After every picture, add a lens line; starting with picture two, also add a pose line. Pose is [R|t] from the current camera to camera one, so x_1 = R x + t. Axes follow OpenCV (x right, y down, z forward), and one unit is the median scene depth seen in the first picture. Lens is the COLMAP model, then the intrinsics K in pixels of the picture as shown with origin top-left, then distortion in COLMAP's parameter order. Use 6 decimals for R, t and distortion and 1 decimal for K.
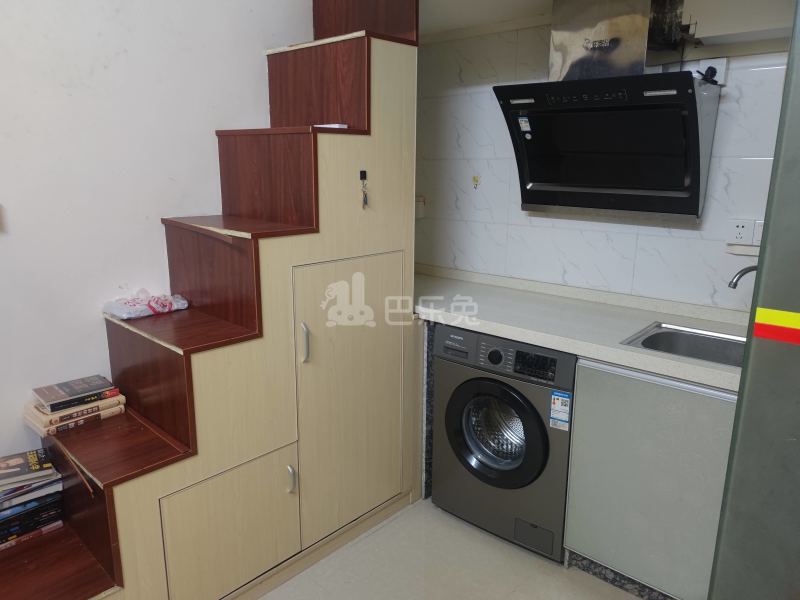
lens RADIAL K [[572.6, 0, 392.4], [0, 572.6, 298.0], [0, 0, 1]] dist [0.069841, -0.081638]
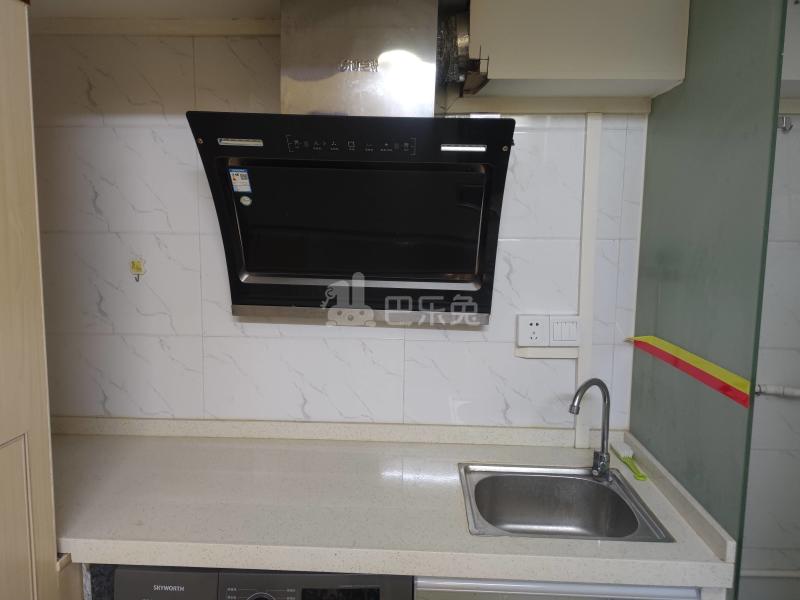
lens RADIAL K [[572.6, 0, 392.4], [0, 572.6, 298.0], [0, 0, 1]] dist [0.069841, -0.081638]
pose [[0.773669, -0.065098, 0.630236, -0.036400], [0.135165, 0.988767, -0.063795, -0.115564], [-0.619004, 0.134542, 0.773778, 0.435898]]
